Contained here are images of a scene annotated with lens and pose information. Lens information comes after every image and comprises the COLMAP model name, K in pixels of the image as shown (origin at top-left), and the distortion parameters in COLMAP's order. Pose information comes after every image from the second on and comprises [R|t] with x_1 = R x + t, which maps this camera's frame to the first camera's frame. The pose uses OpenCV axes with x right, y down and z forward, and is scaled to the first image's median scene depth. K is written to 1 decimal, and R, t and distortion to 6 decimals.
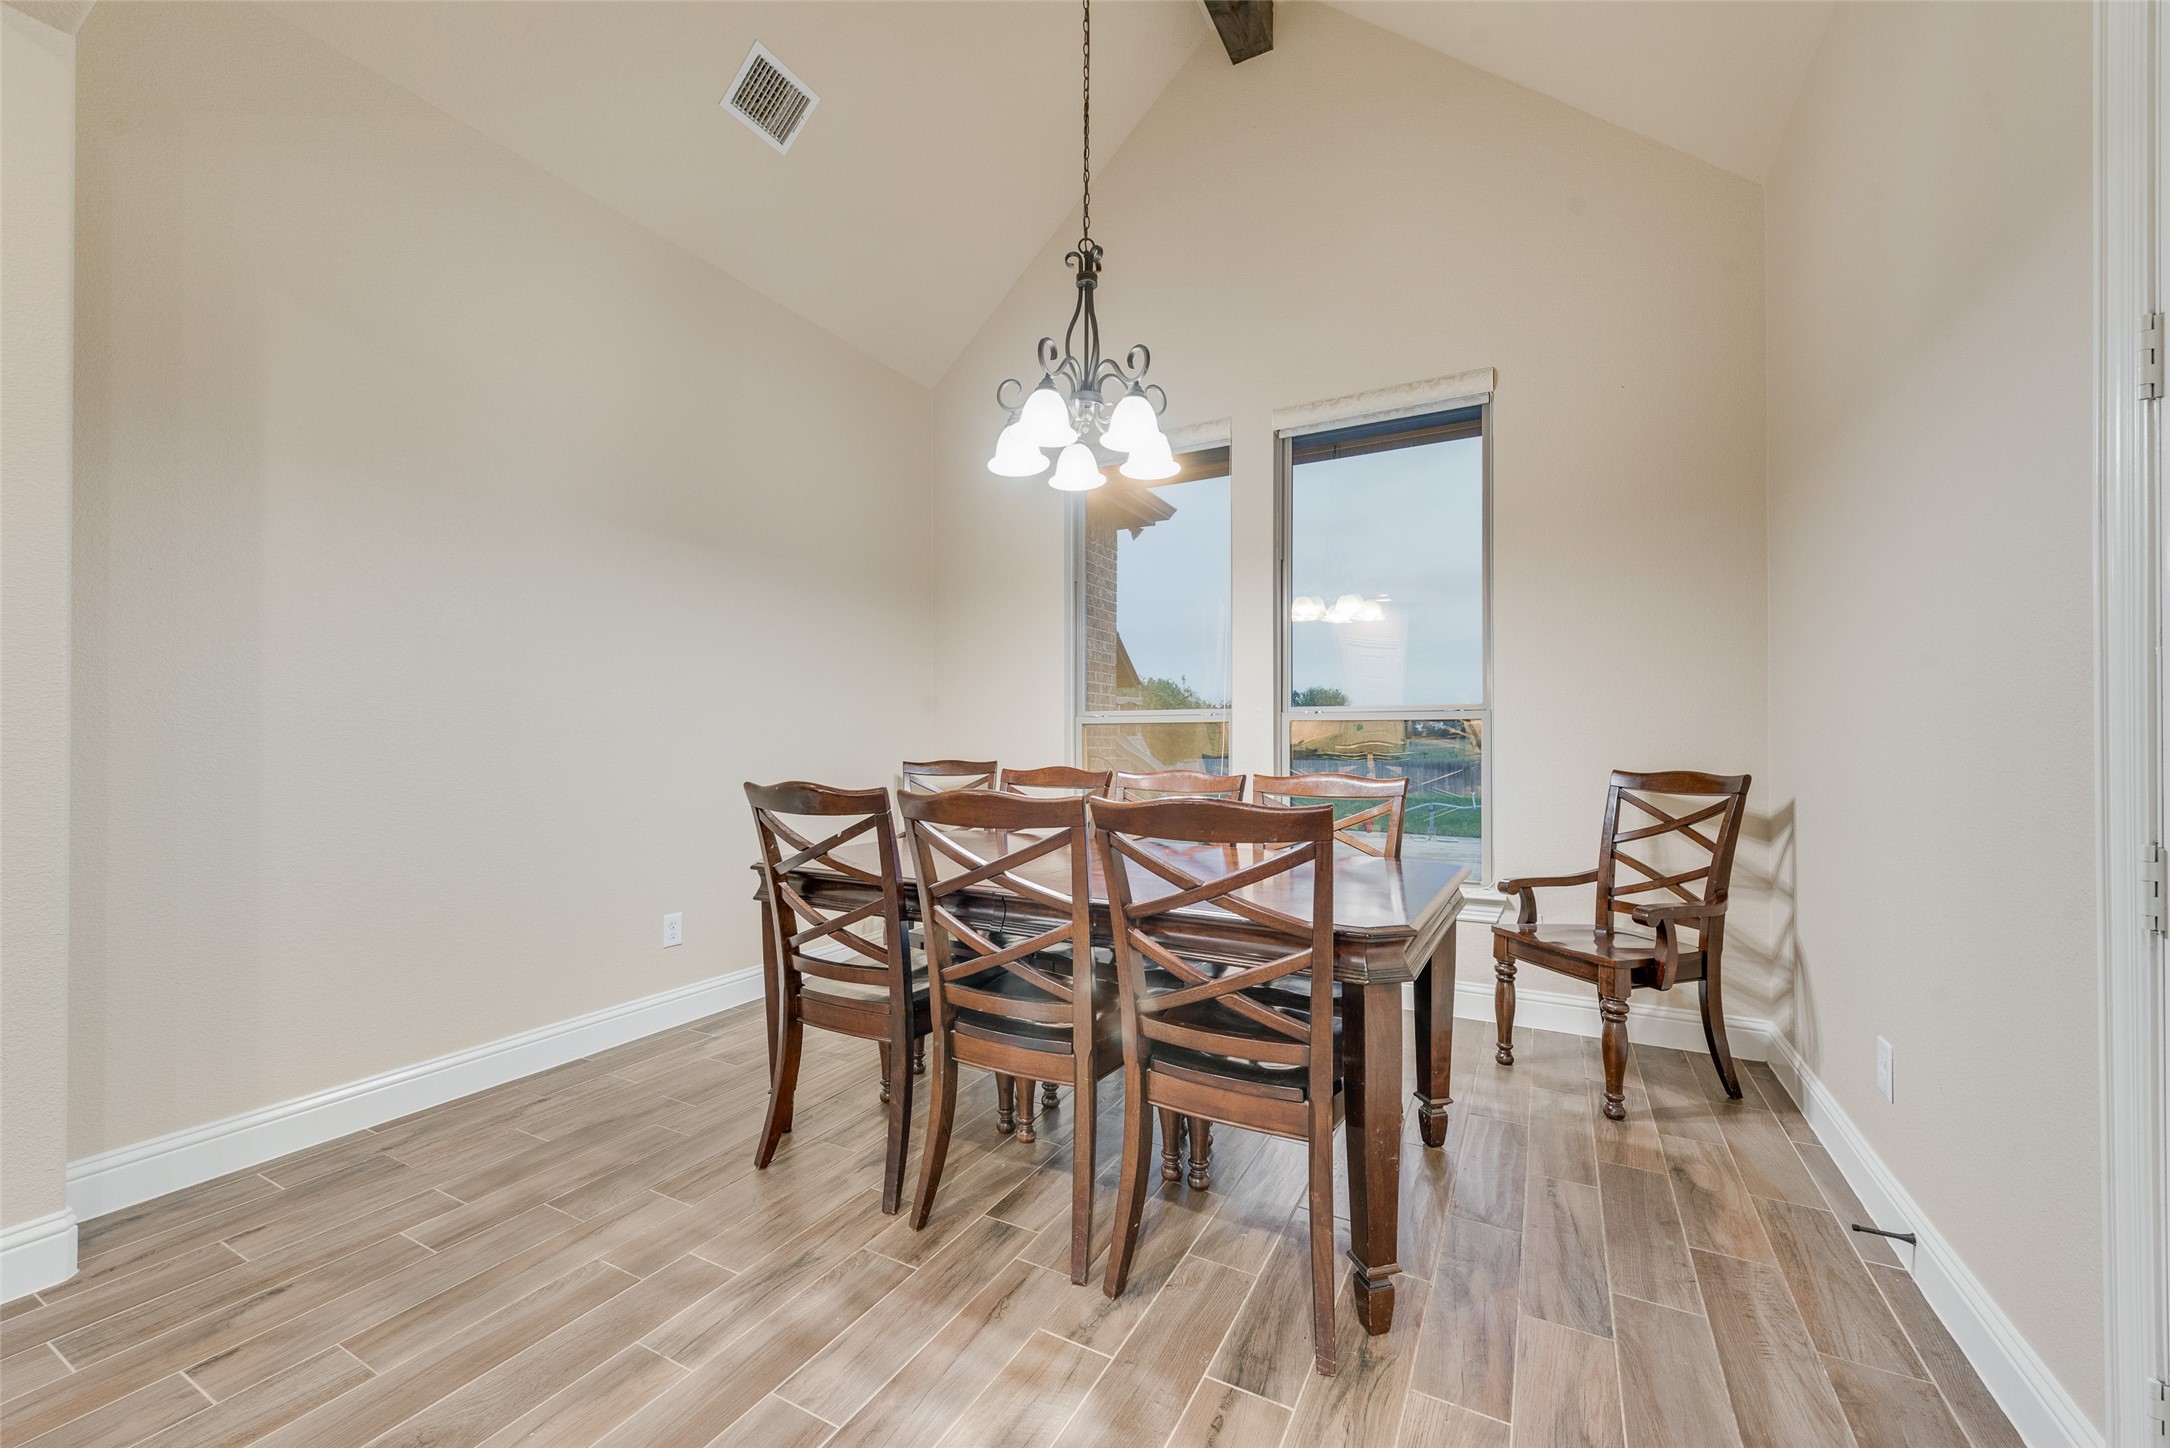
lens RADIAL K [[867.1, 0, 1040.1], [0, 867.1, 747.3], [0, 0, 1]] dist [0.012788, -0.002888]
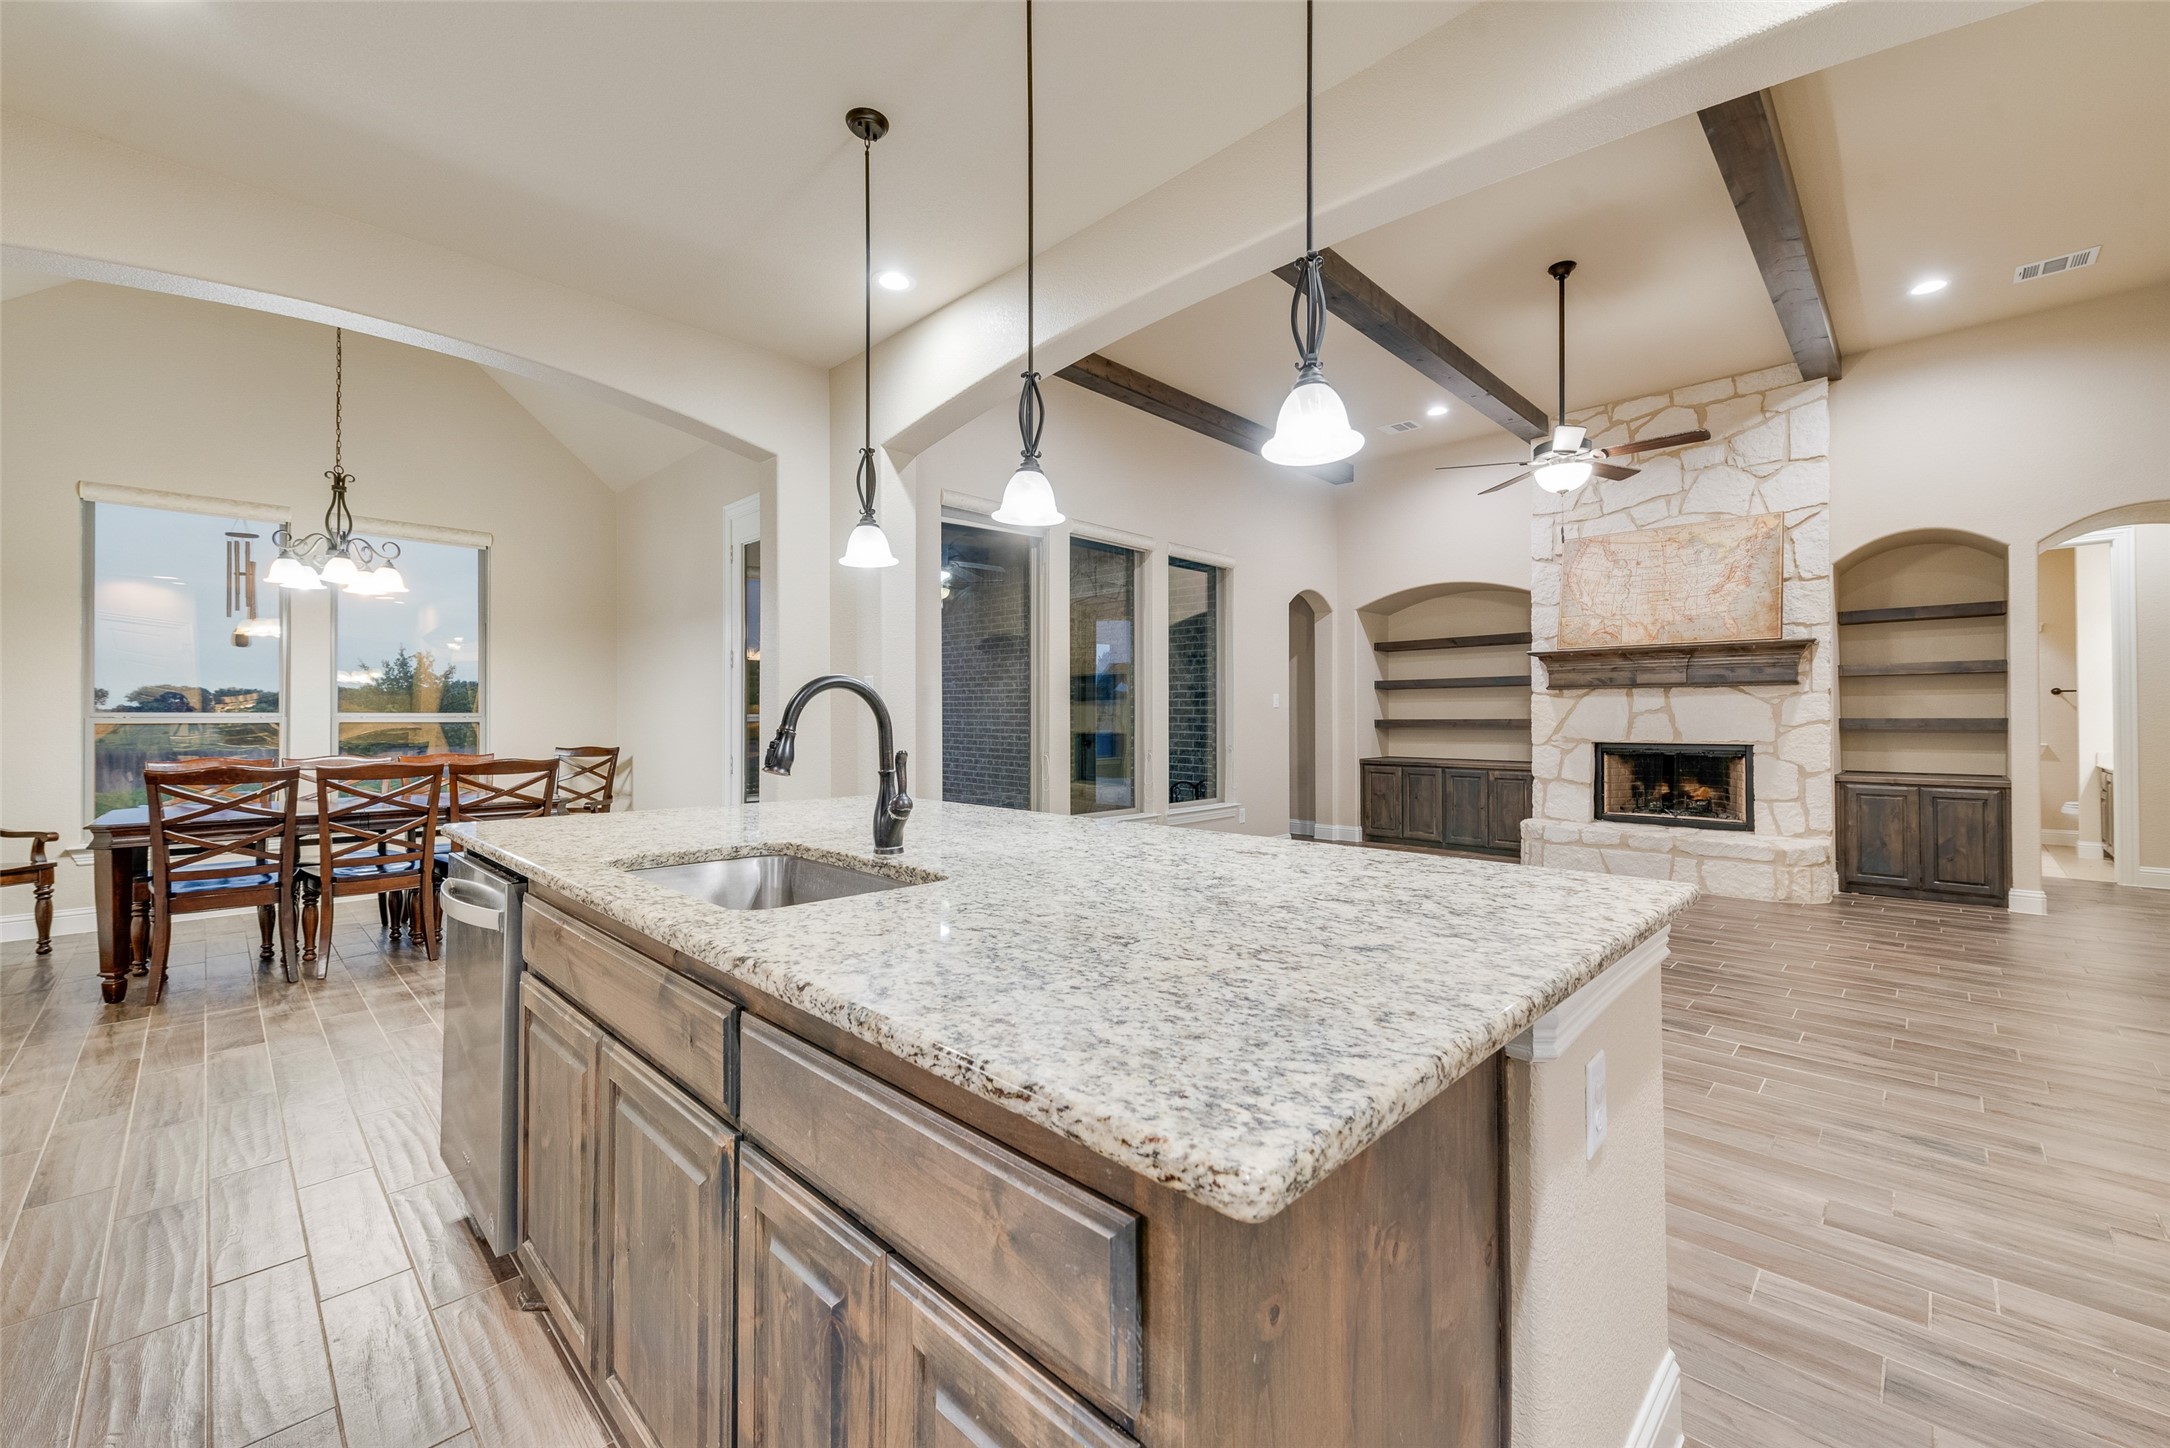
lens RADIAL K [[867.1, 0, 1098.6], [0, 867.1, 711.2], [0, 0, 1]] dist [0.012788, -0.002888]
pose [[0.229989, 0.012664, 0.973111, -1.597444], [0.011925, 0.999804, -0.015830, -0.022285], [-0.973120, 0.015245, 0.229793, -1.142059]]
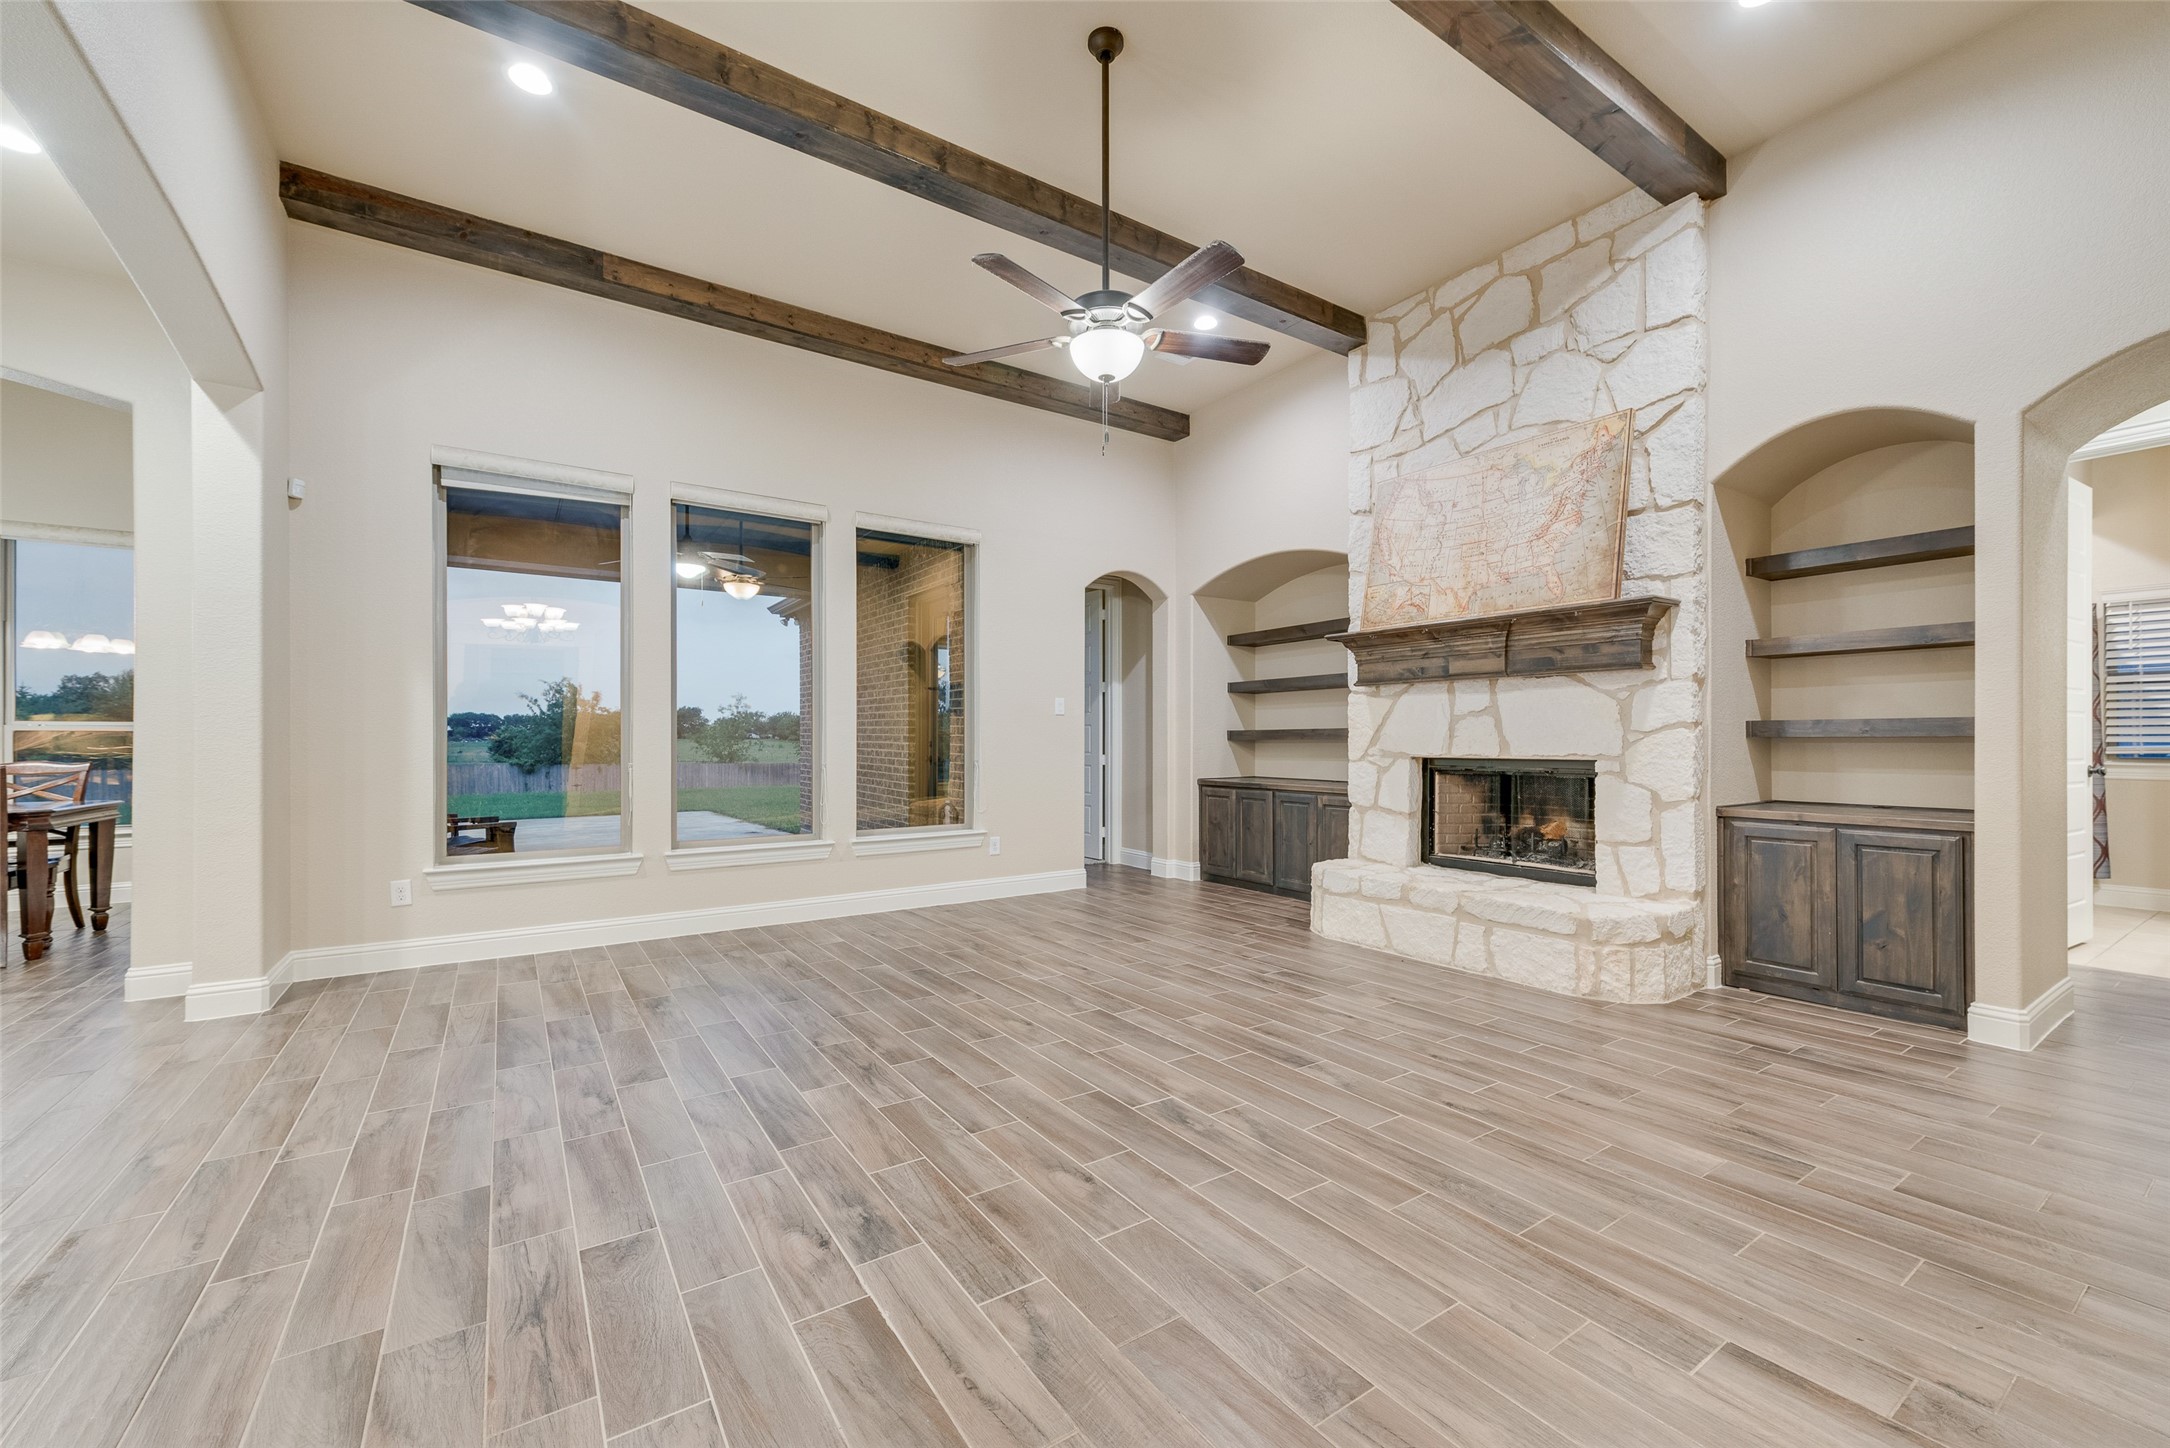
lens RADIAL K [[867.1, 0, 1085.5], [0, 867.1, 740.1], [0, 0, 1]] dist [0.012788, -0.002888]
pose [[0.426528, 0.002939, 0.904469, -0.531451], [0.010724, 0.999908, -0.008306, 0.028123], [-0.904411, 0.013242, 0.426458, -2.393319]]
